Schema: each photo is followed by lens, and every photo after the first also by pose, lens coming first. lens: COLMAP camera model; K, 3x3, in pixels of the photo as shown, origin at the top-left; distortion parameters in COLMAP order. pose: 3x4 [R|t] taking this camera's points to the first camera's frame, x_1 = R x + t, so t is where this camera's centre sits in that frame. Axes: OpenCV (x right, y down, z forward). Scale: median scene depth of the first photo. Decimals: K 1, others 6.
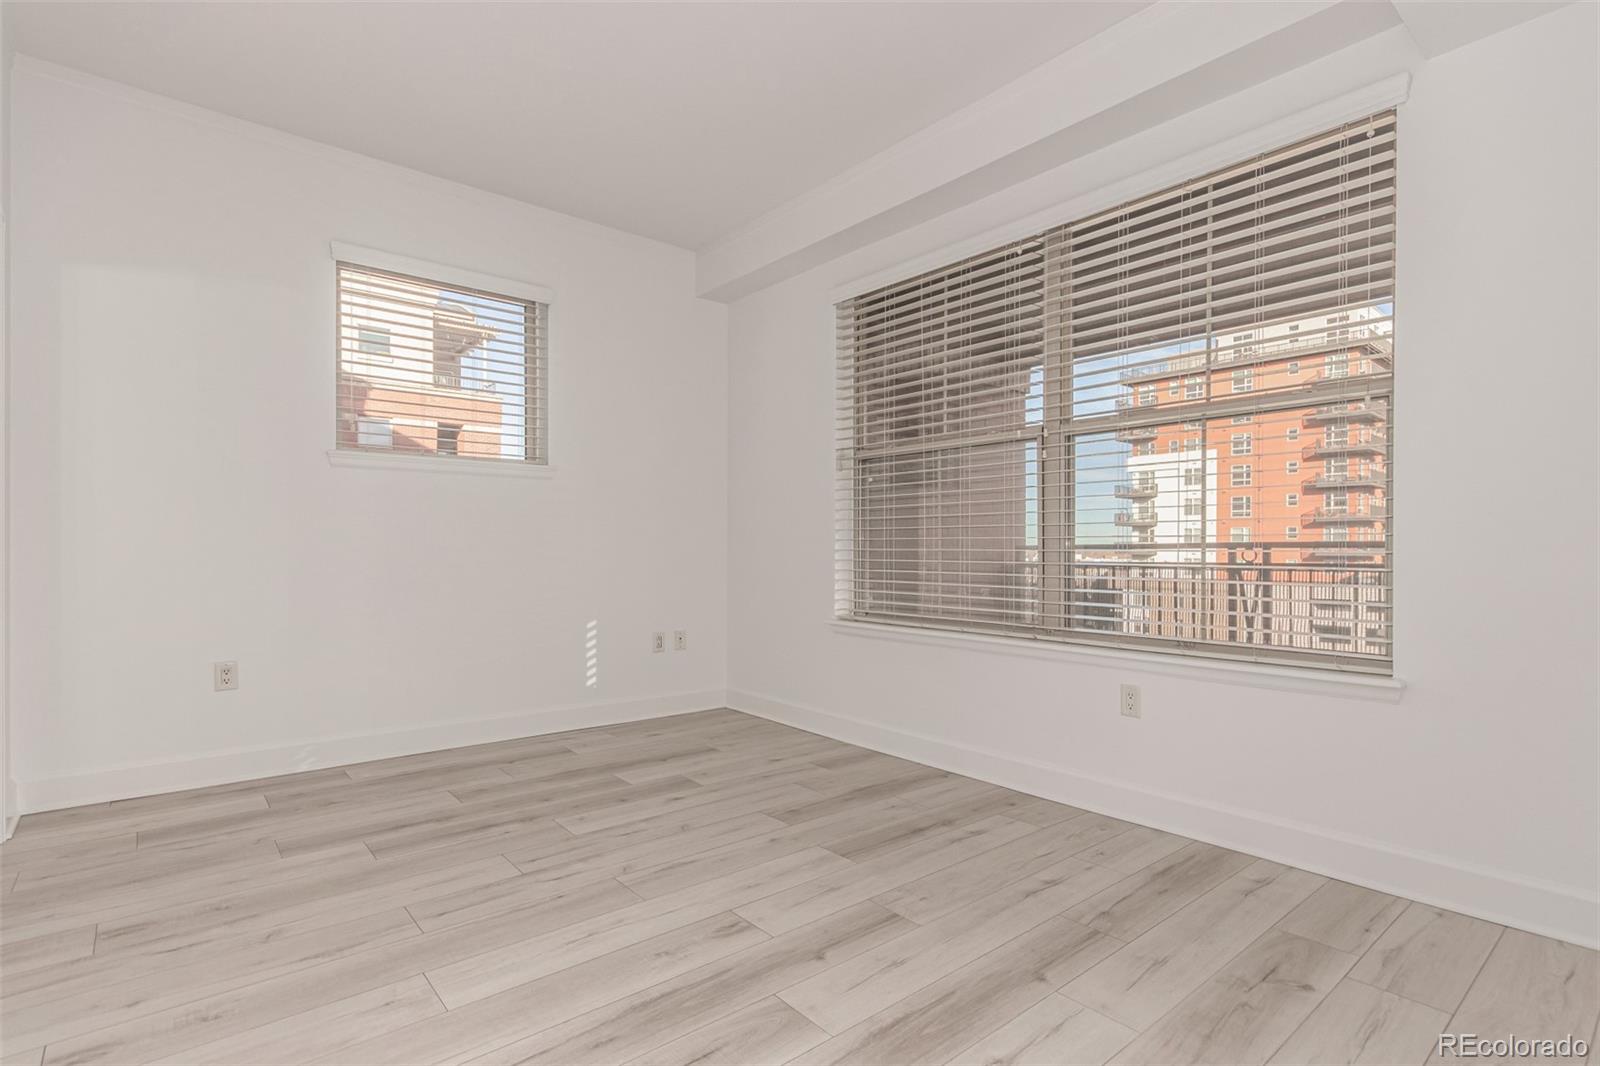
lens RADIAL K [[762.1, 0, 839.8], [0, 762.1, 545.8], [0, 0, 1]] dist [0.003214, 0.000871]
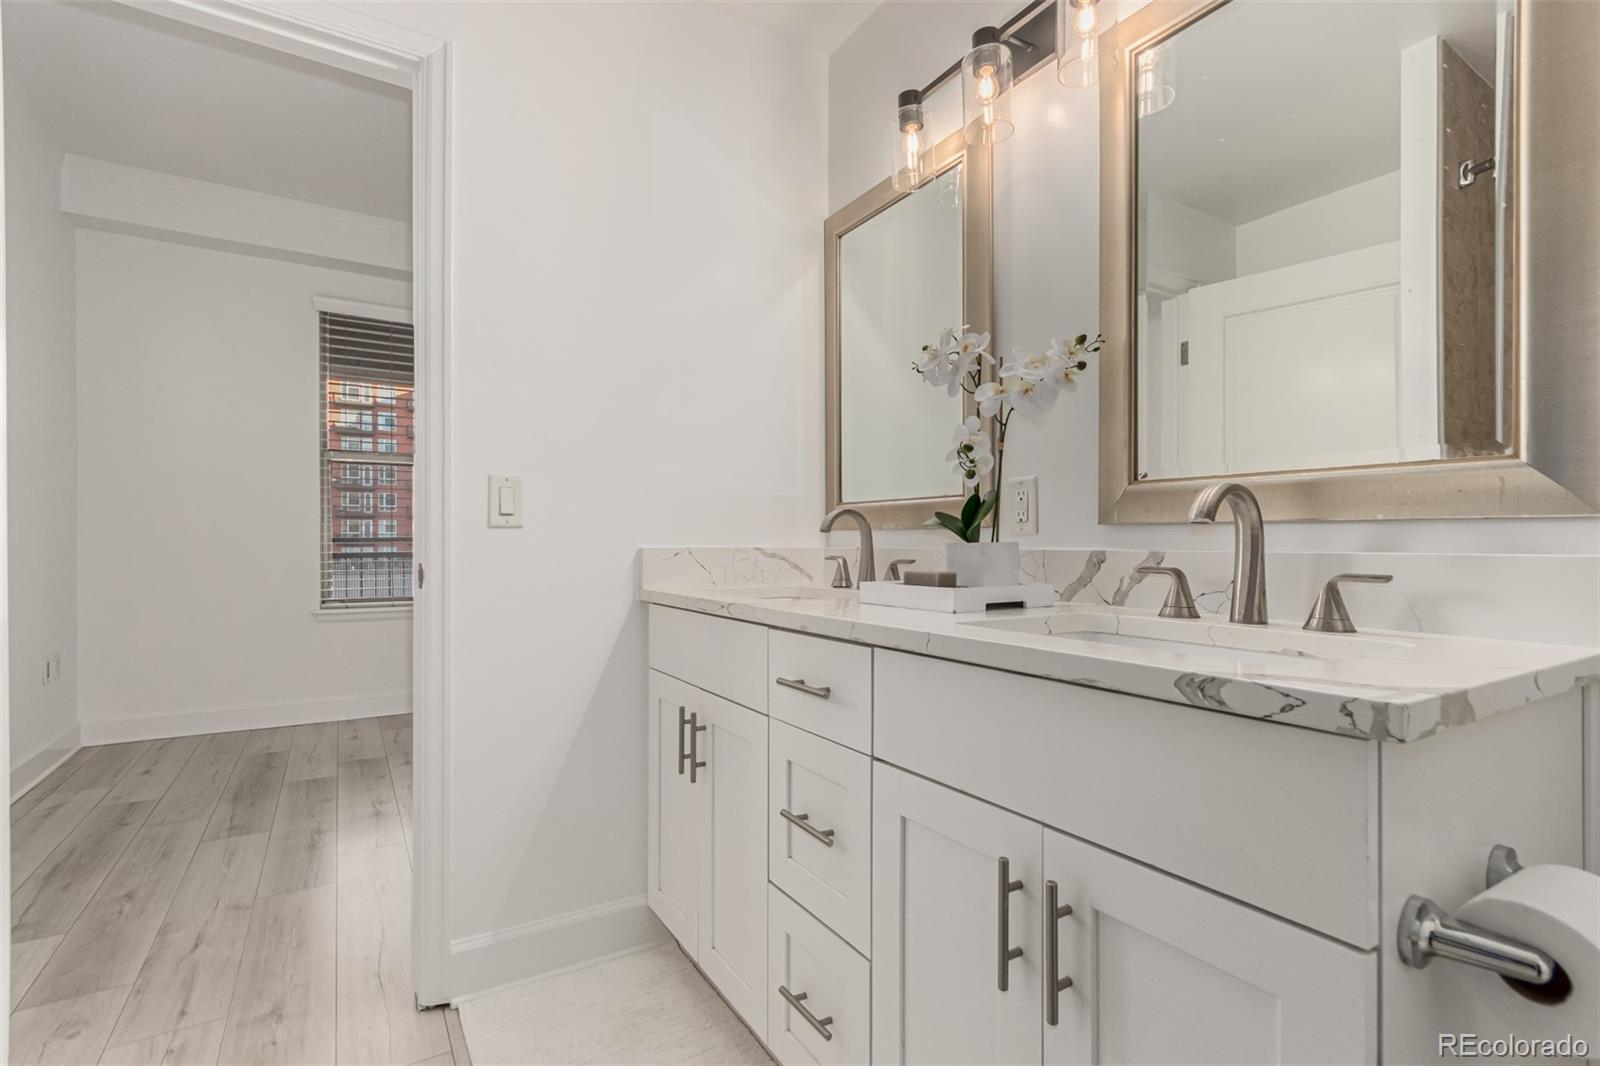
lens RADIAL K [[762.1, 0, 839.8], [0, 762.1, 545.8], [0, 0, 1]] dist [0.003214, 0.000871]
pose [[0.121795, -0.009235, 0.992512, -1.420474], [-0.003801, 0.999945, 0.009771, -0.001833], [-0.992548, -0.004963, 0.121753, 0.274491]]
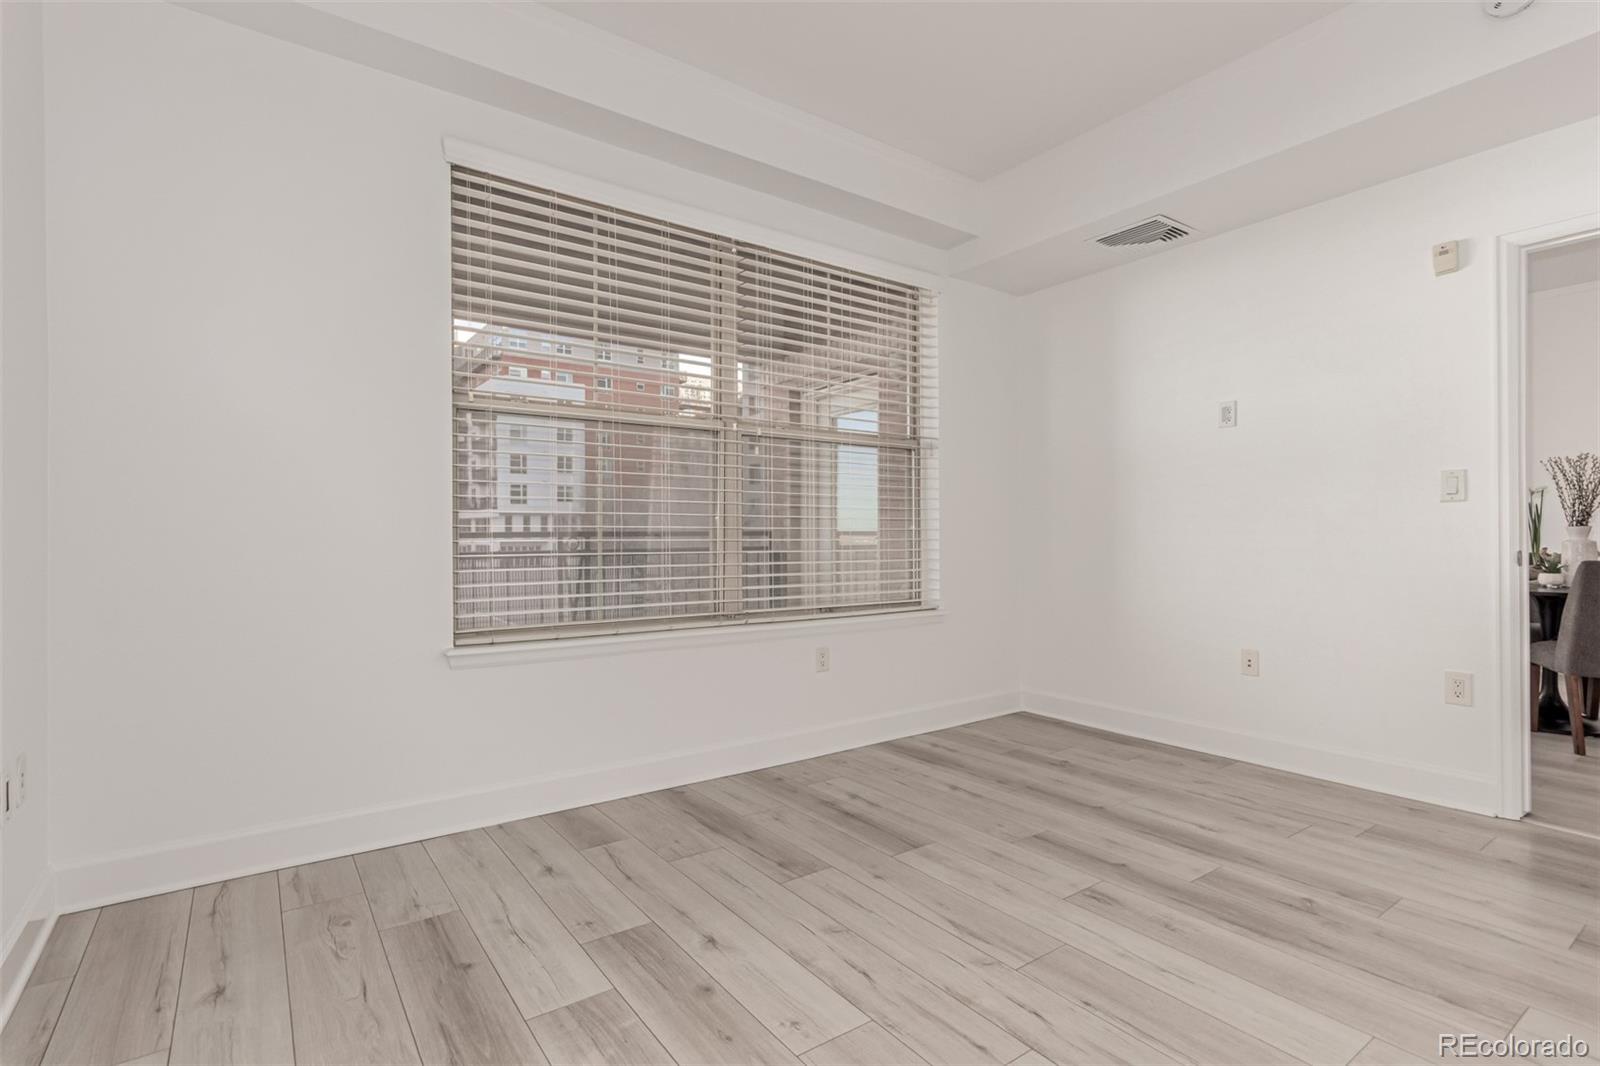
lens RADIAL K [[778.1, 0, 767.9], [0, 778.1, 557.5], [0, 0, 1]] dist [0.013204, -0.000118]
pose [[0.112389, -0.028015, 0.993269, -0.943879], [-0.004211, 0.999580, 0.028669, 0.001418], [-0.993655, -0.007405, 0.112224, 1.006422]]
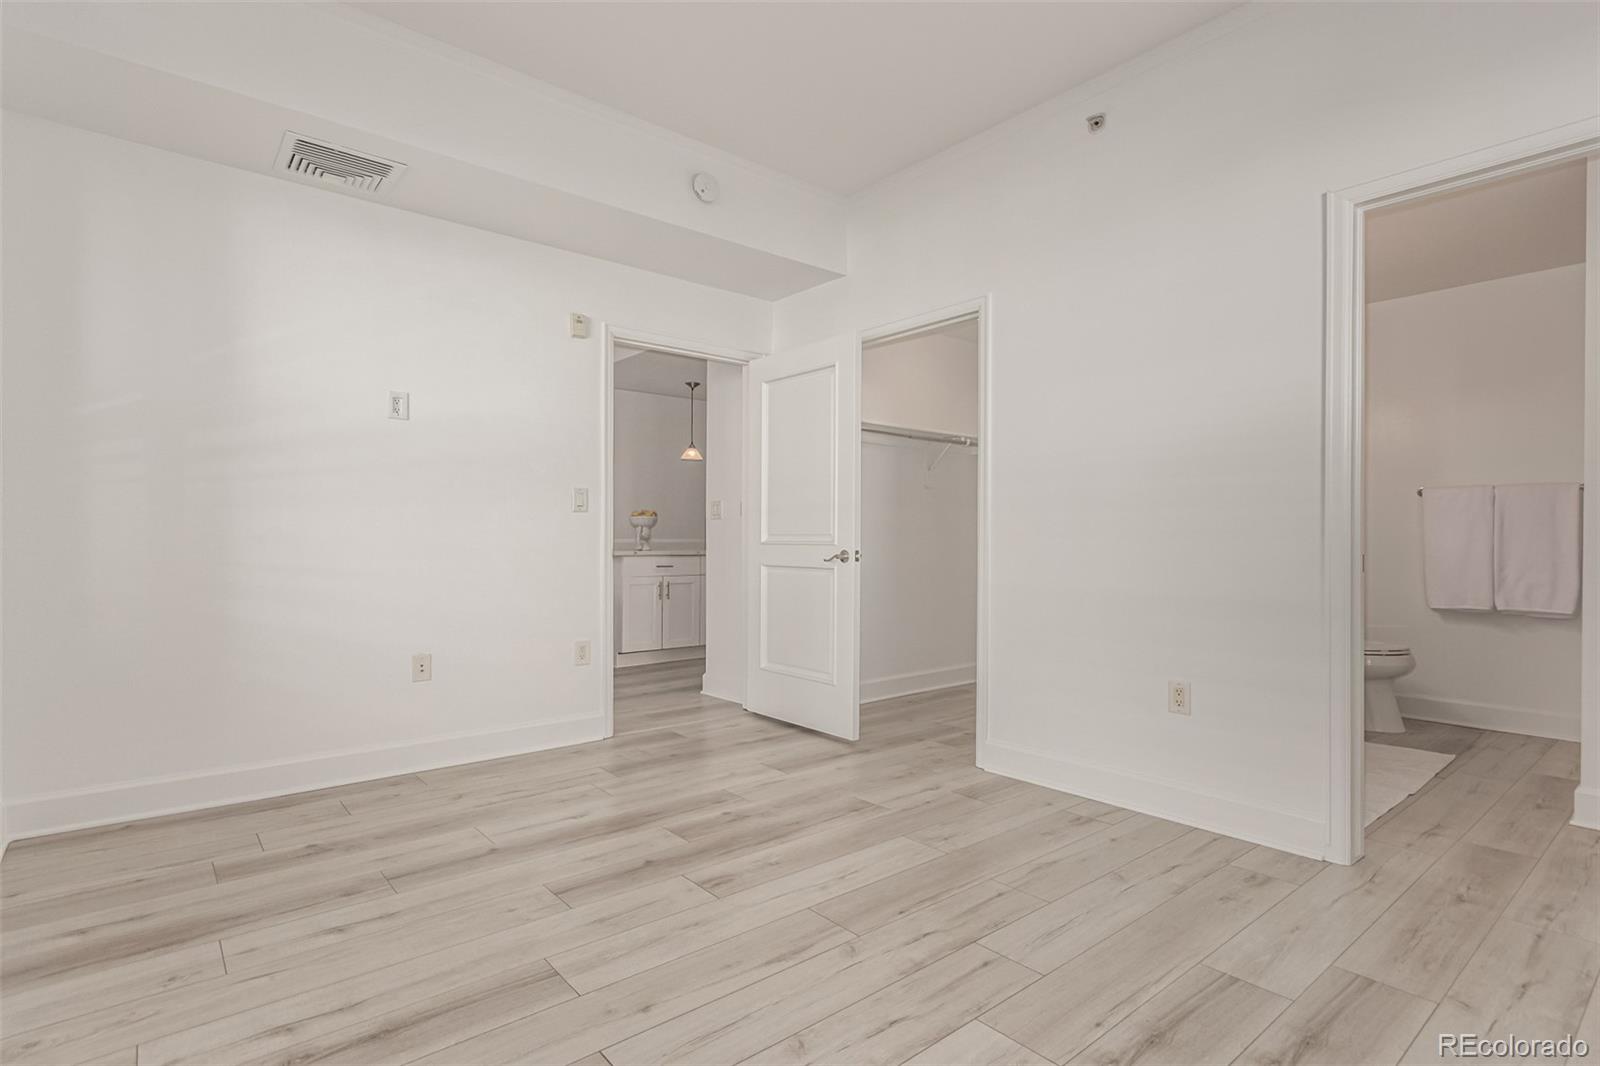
lens RADIAL K [[769.8, 0, 834.4], [0, 769.8, 545.8], [0, 0, 1]] dist [0.002565, 0.000946]
pose [[-0.999974, -0.004632, 0.005447, -0.235862], [-0.004633, 0.999989, -0.000117, 0.012149], [-0.005447, -0.000142, -0.999985, 1.586839]]
